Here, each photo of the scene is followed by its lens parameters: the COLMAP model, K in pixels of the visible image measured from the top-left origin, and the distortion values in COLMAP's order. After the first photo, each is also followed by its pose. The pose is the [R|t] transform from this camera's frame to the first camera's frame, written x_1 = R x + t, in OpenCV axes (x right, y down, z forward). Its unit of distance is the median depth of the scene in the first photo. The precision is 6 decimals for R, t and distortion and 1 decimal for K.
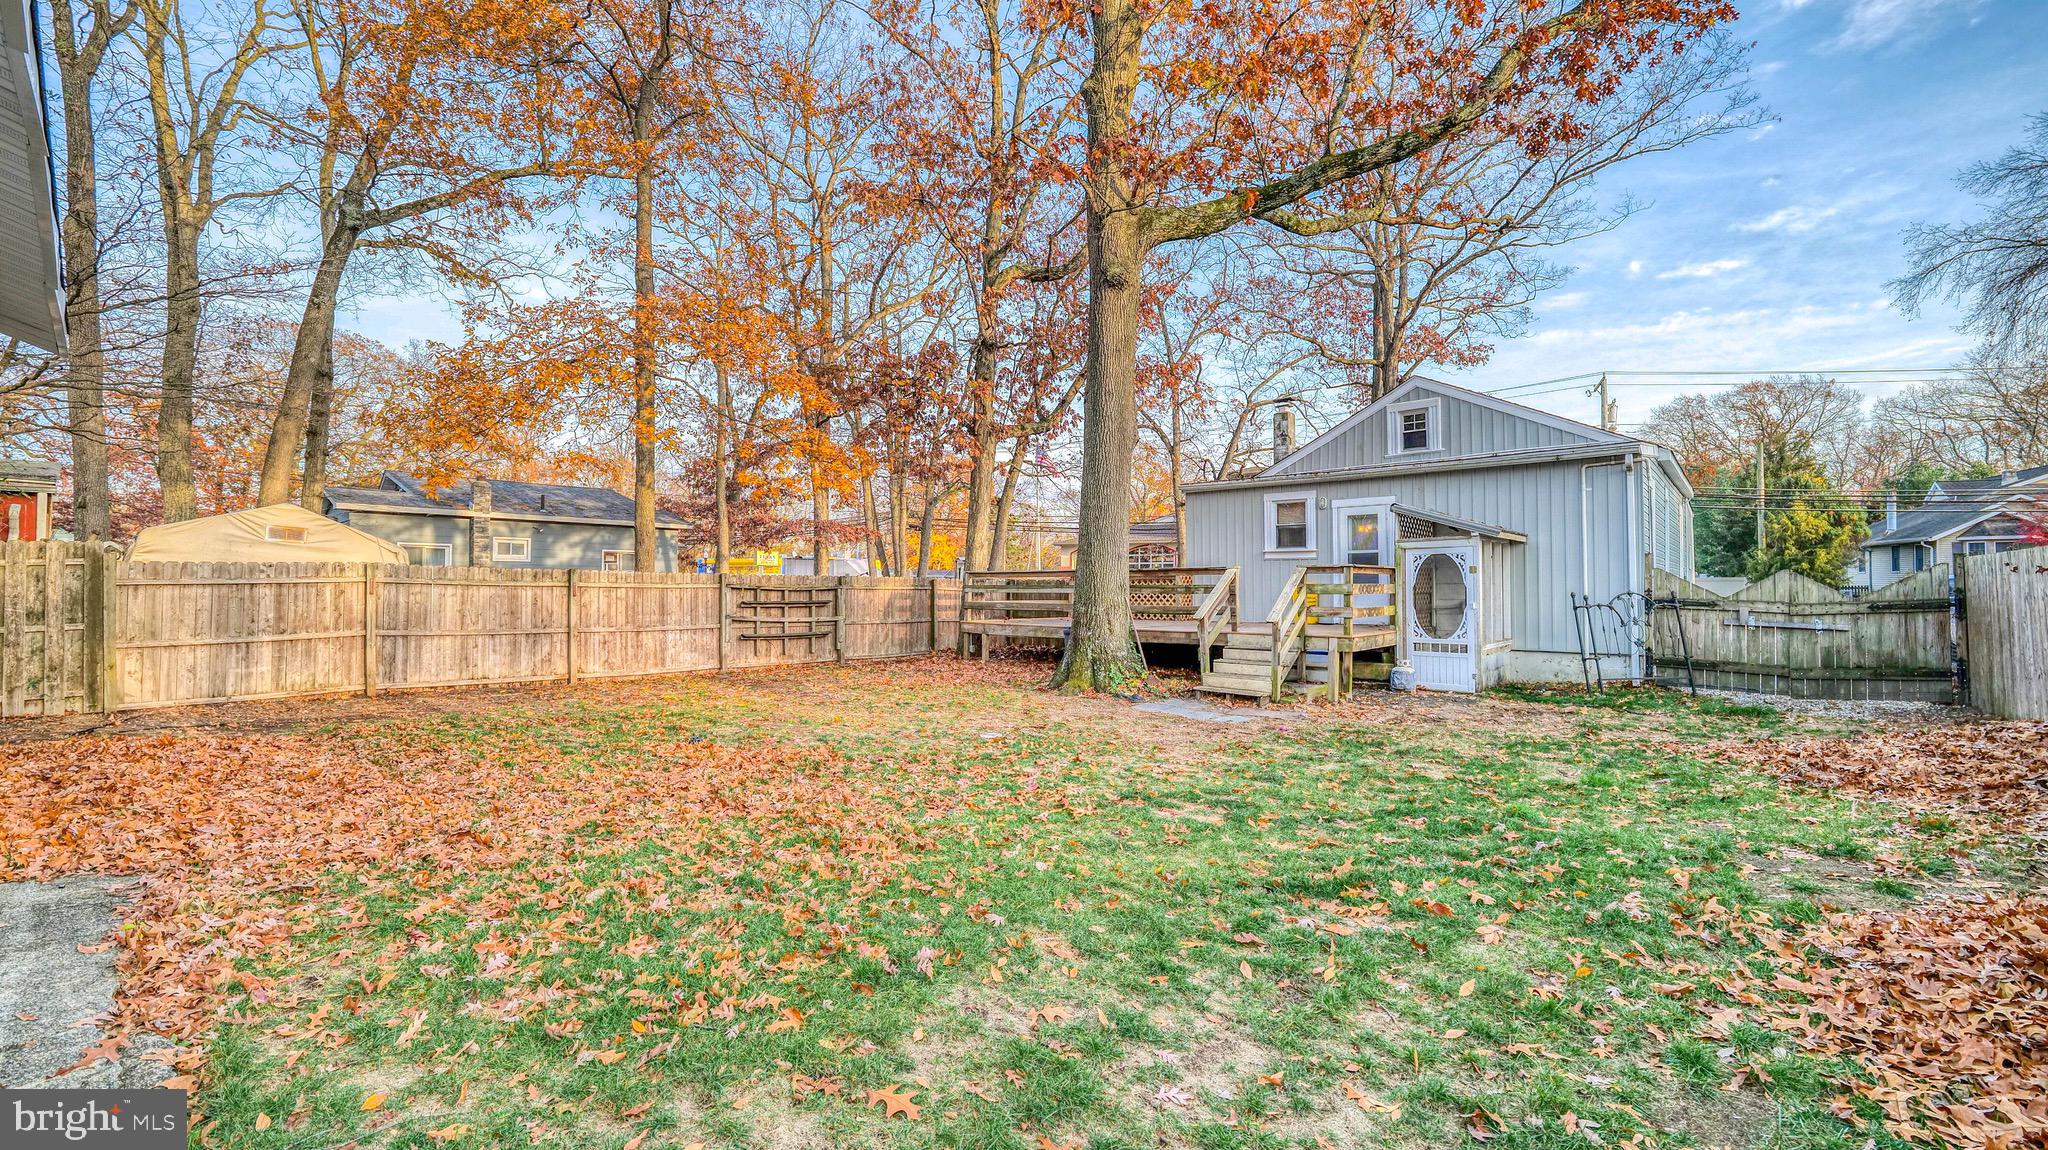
lens RADIAL K [[831.1, 0, 1021.4], [0, 831.1, 578.9], [0, 0, 1]] dist [-0.013998, 0.001414]
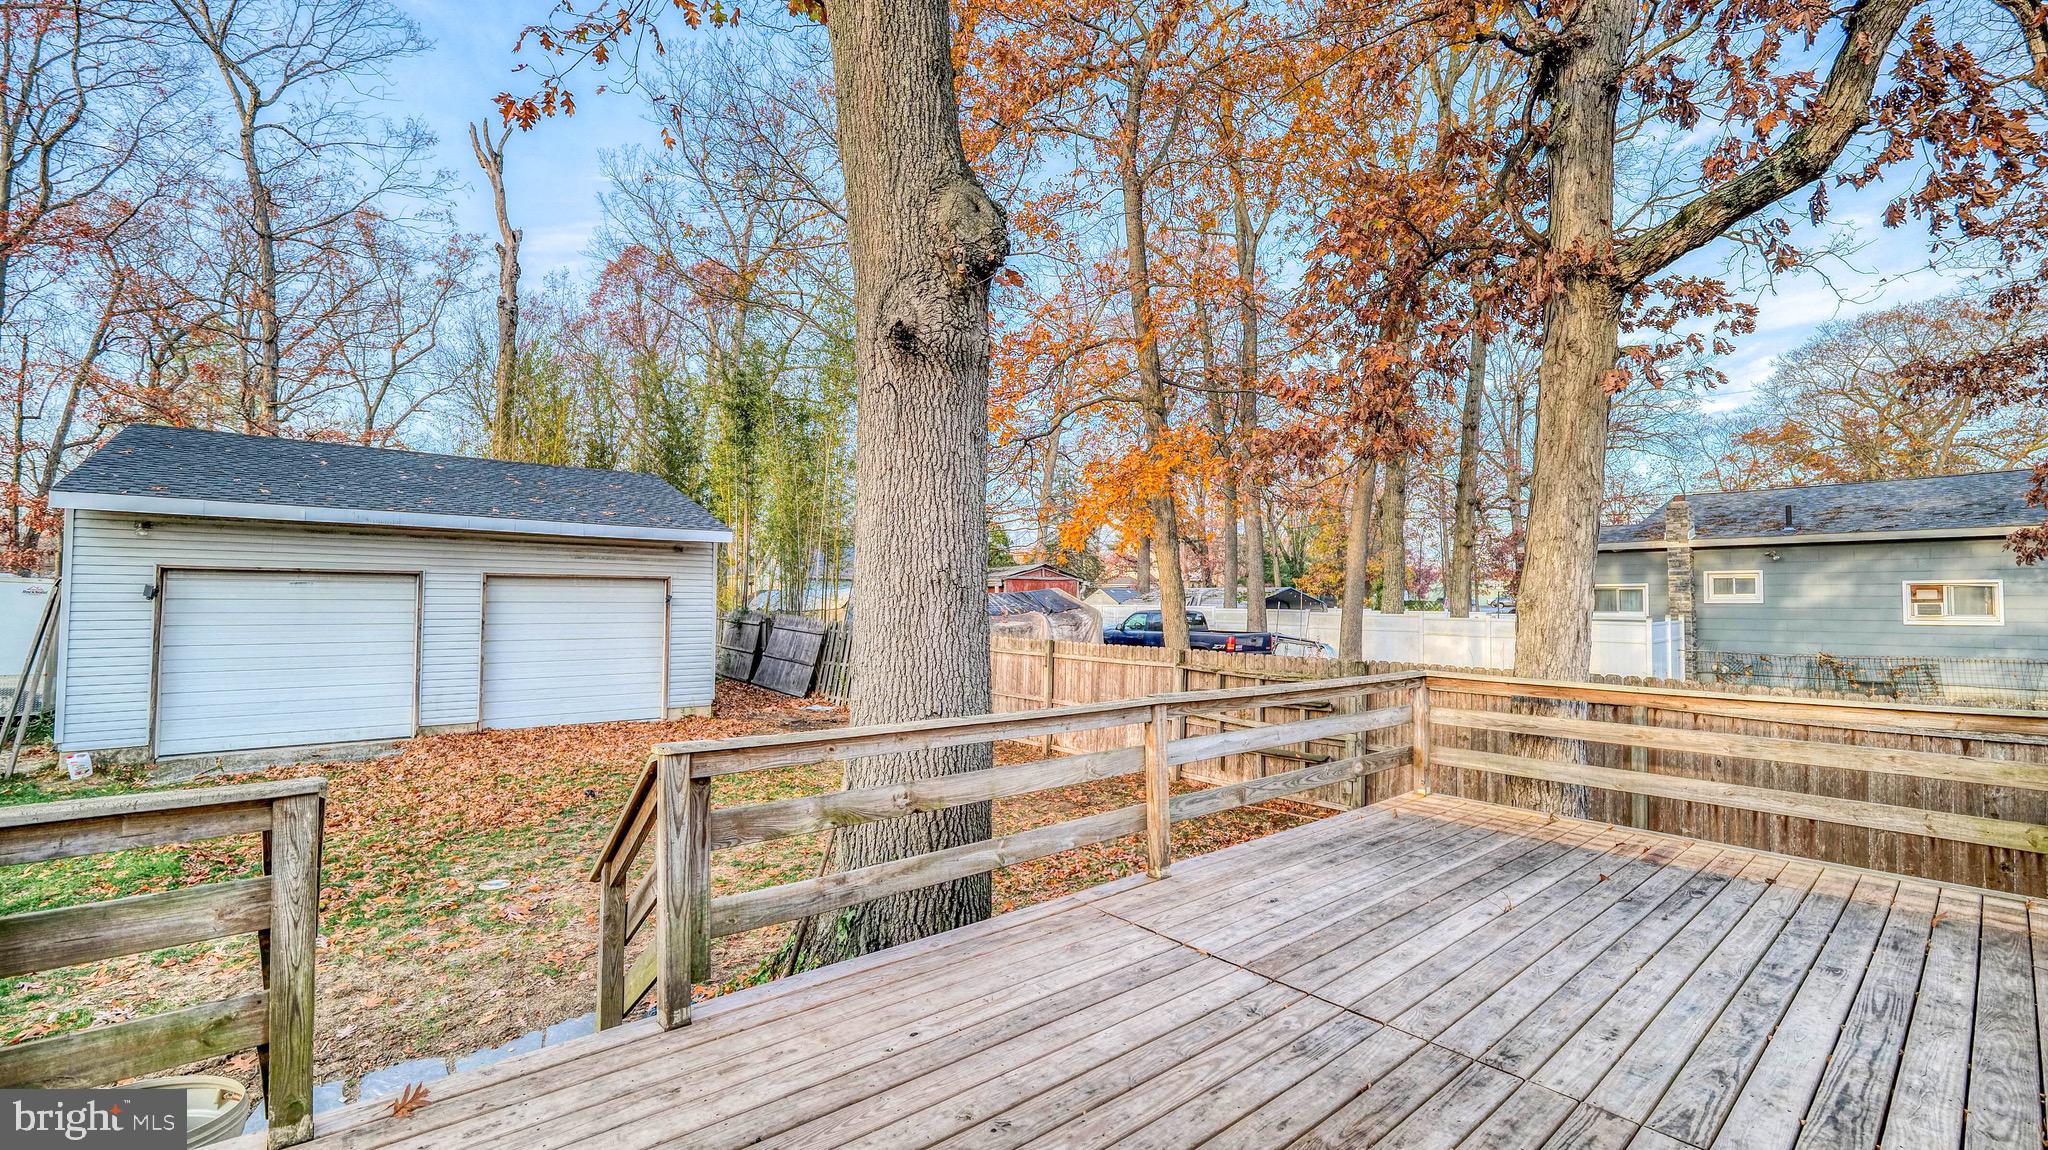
lens RADIAL K [[831.1, 0, 1015.9], [0, 831.1, 570.7], [0, 0, 1]] dist [-0.013998, 0.001414]
pose [[-0.151272, -0.040377, -0.987667, 0.544032], [0.003616, 0.999136, -0.041400, -0.060285], [0.988486, -0.009834, -0.150995, 1.314386]]
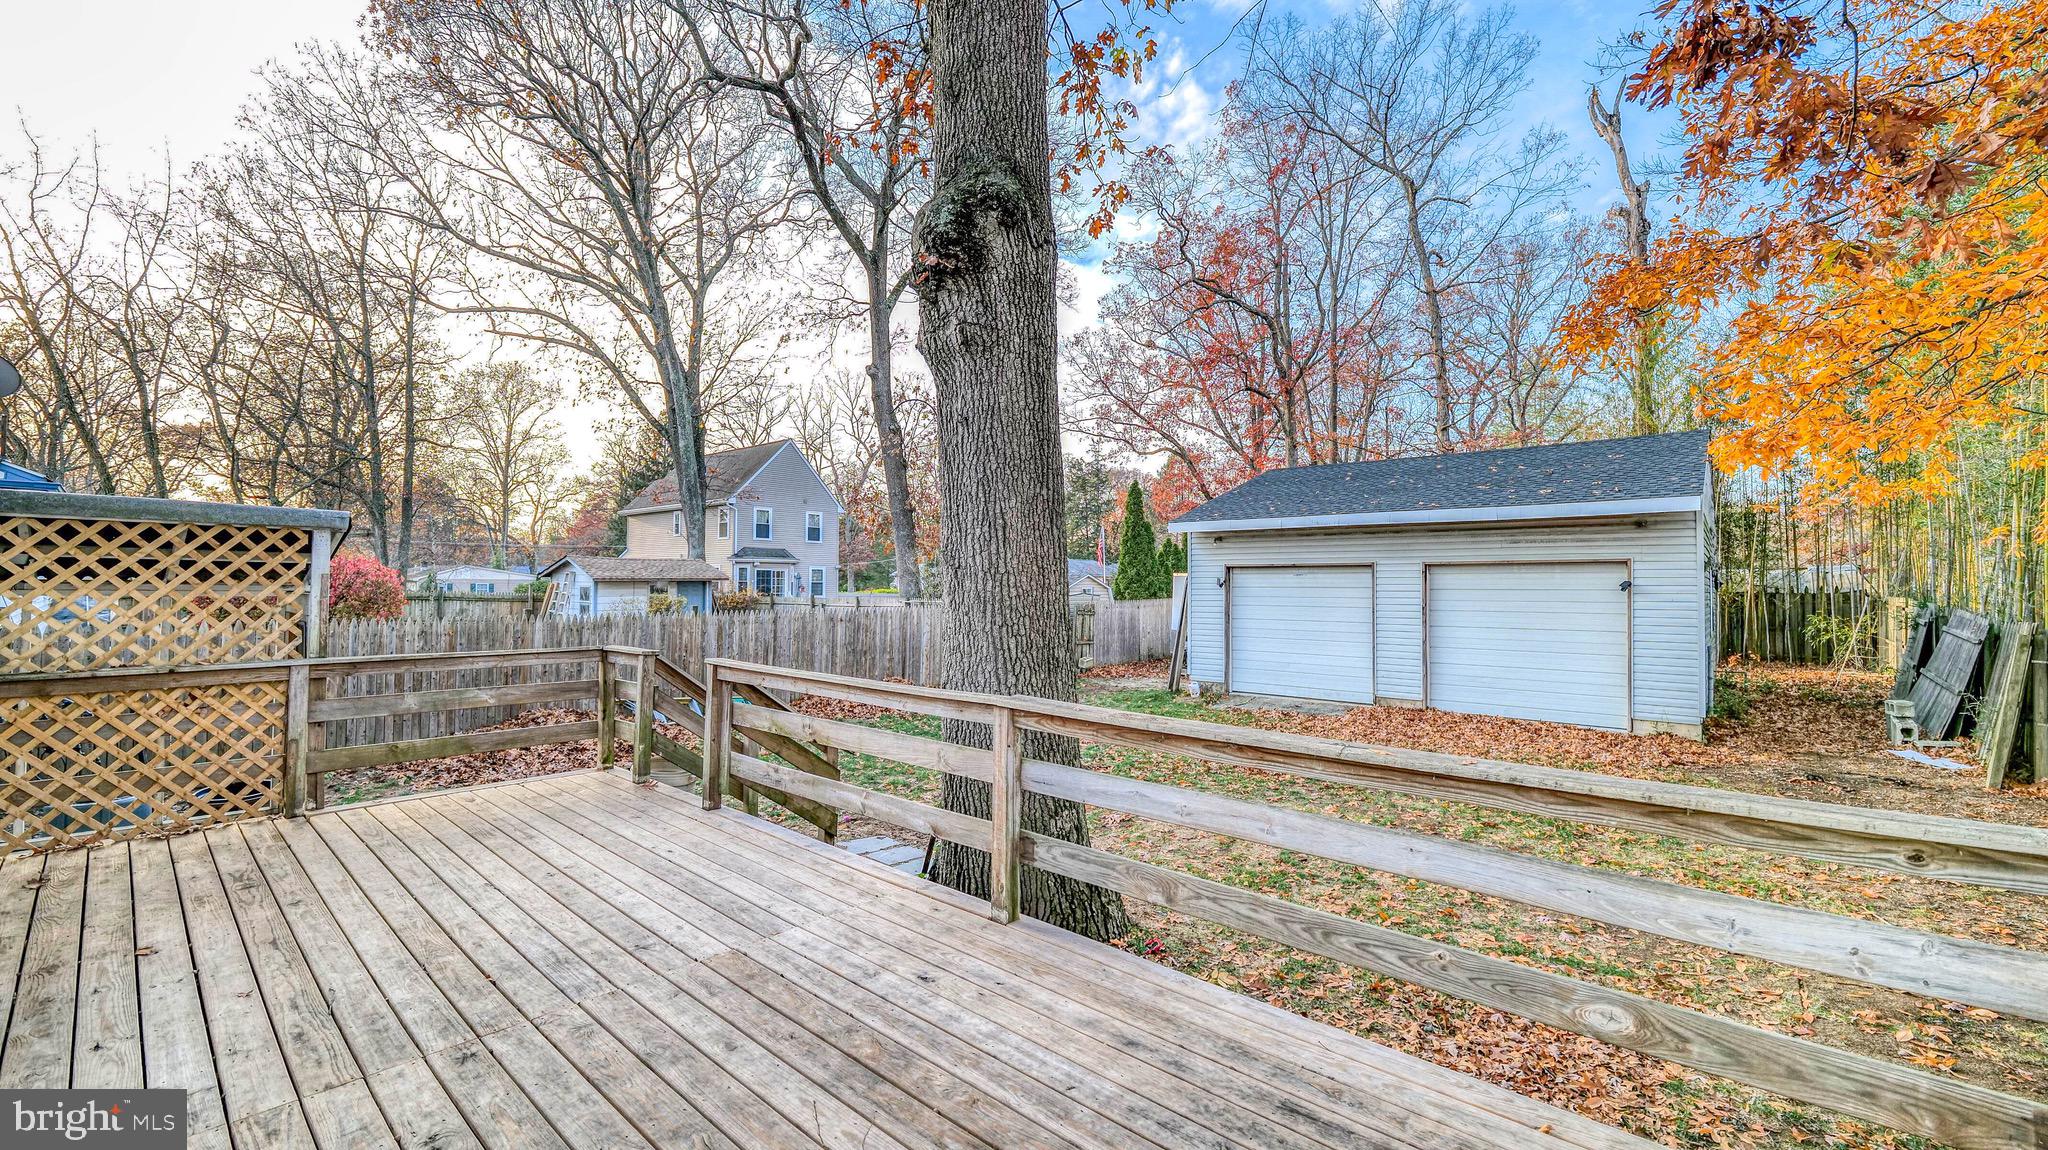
lens RADIAL K [[831.1, 0, 1011.3], [0, 831.1, 568.5], [0, 0, 1]] dist [-0.013998, 0.001414]
pose [[-0.999936, -0.006278, 0.009457, 0.120076], [-0.006567, 0.999503, -0.030842, -0.055756], [-0.009259, -0.030902, -0.999480, 1.653538]]
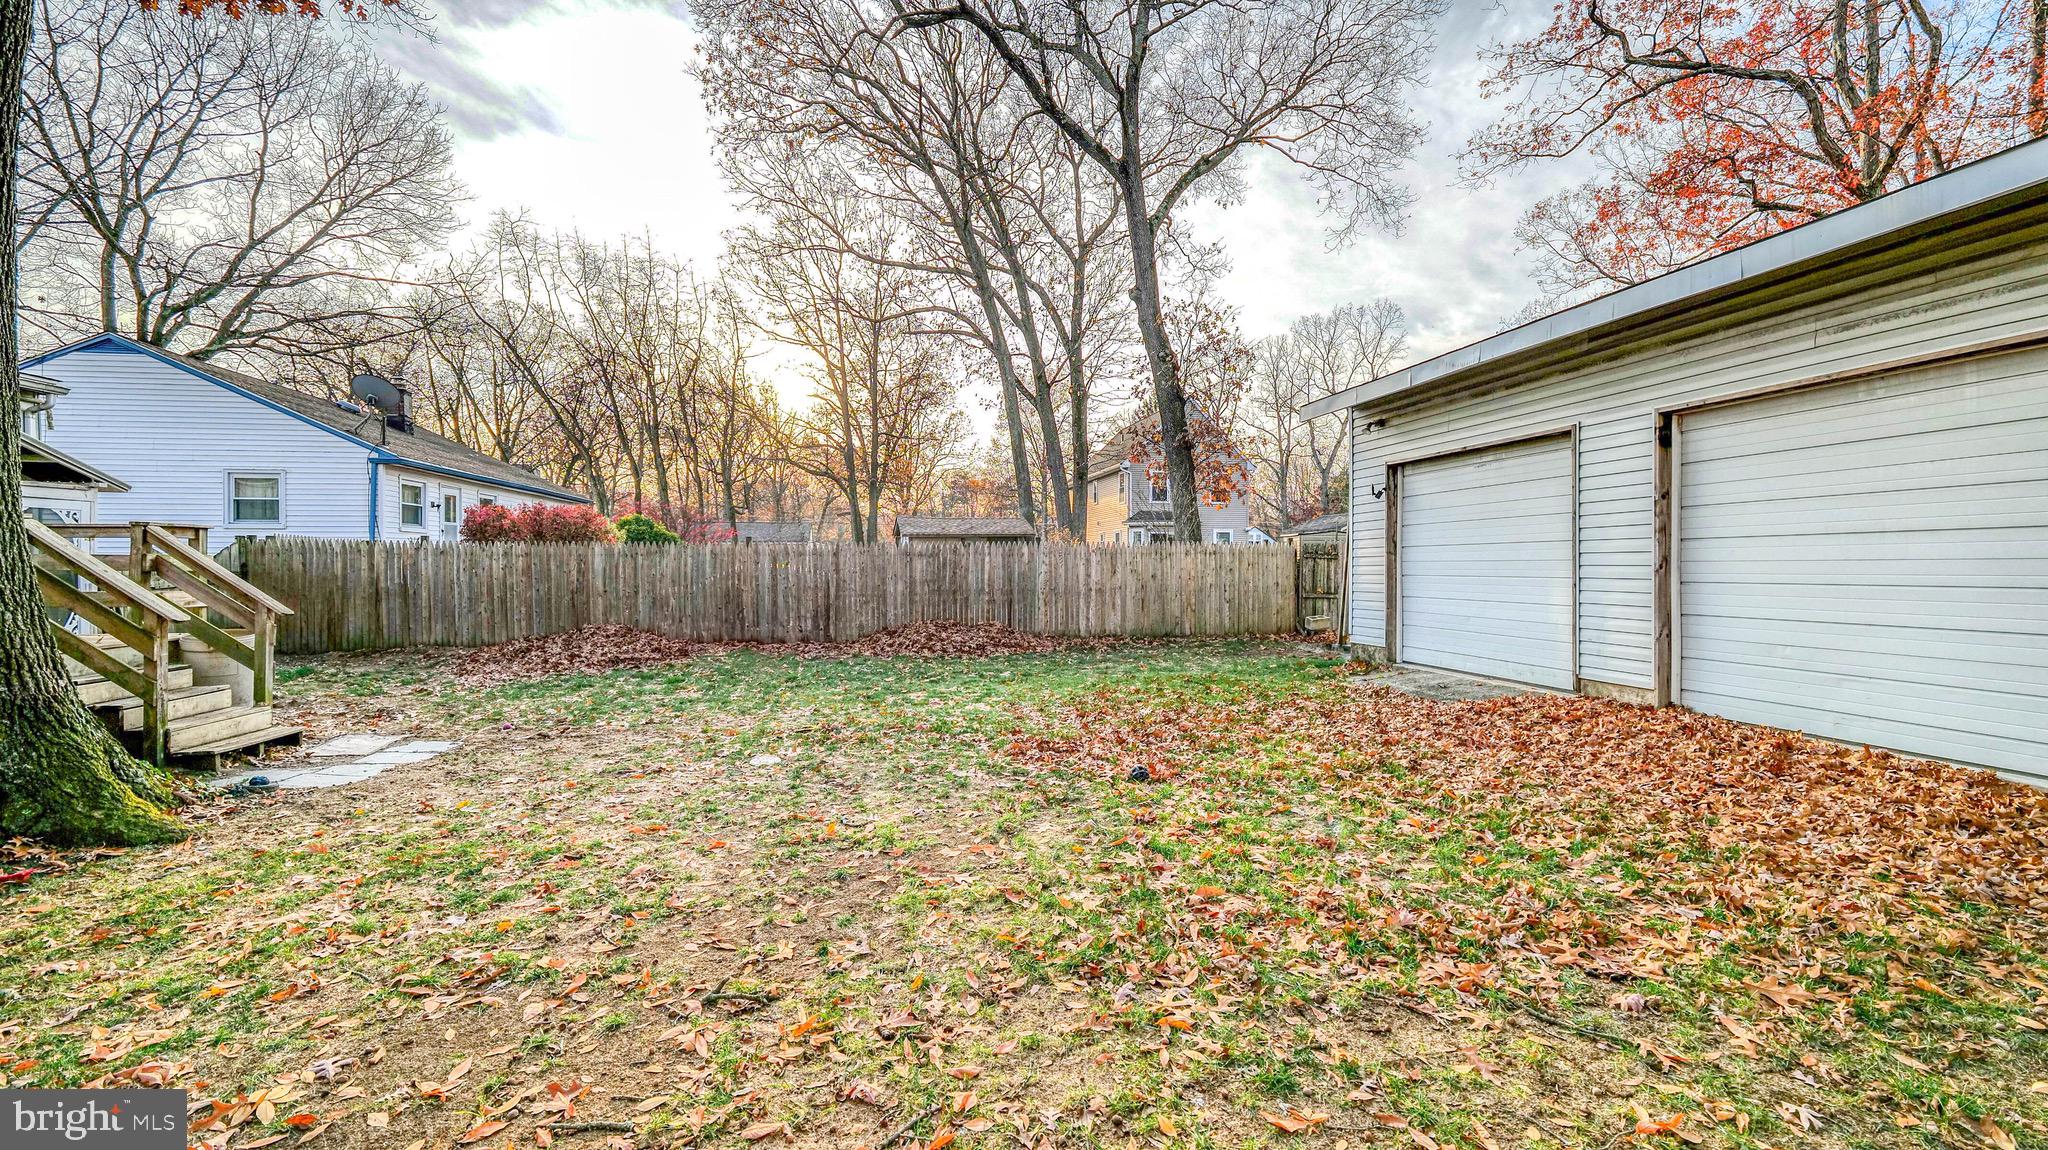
lens RADIAL K [[831.1, 0, 1018.2], [0, 831.1, 568.9], [0, 0, 1]] dist [-0.013998, 0.001414]
pose [[-0.778442, -0.002378, 0.627712, -0.503622], [-0.006257, 0.999973, -0.003971, 0.015468], [-0.627686, -0.007019, -0.778435, 1.175627]]
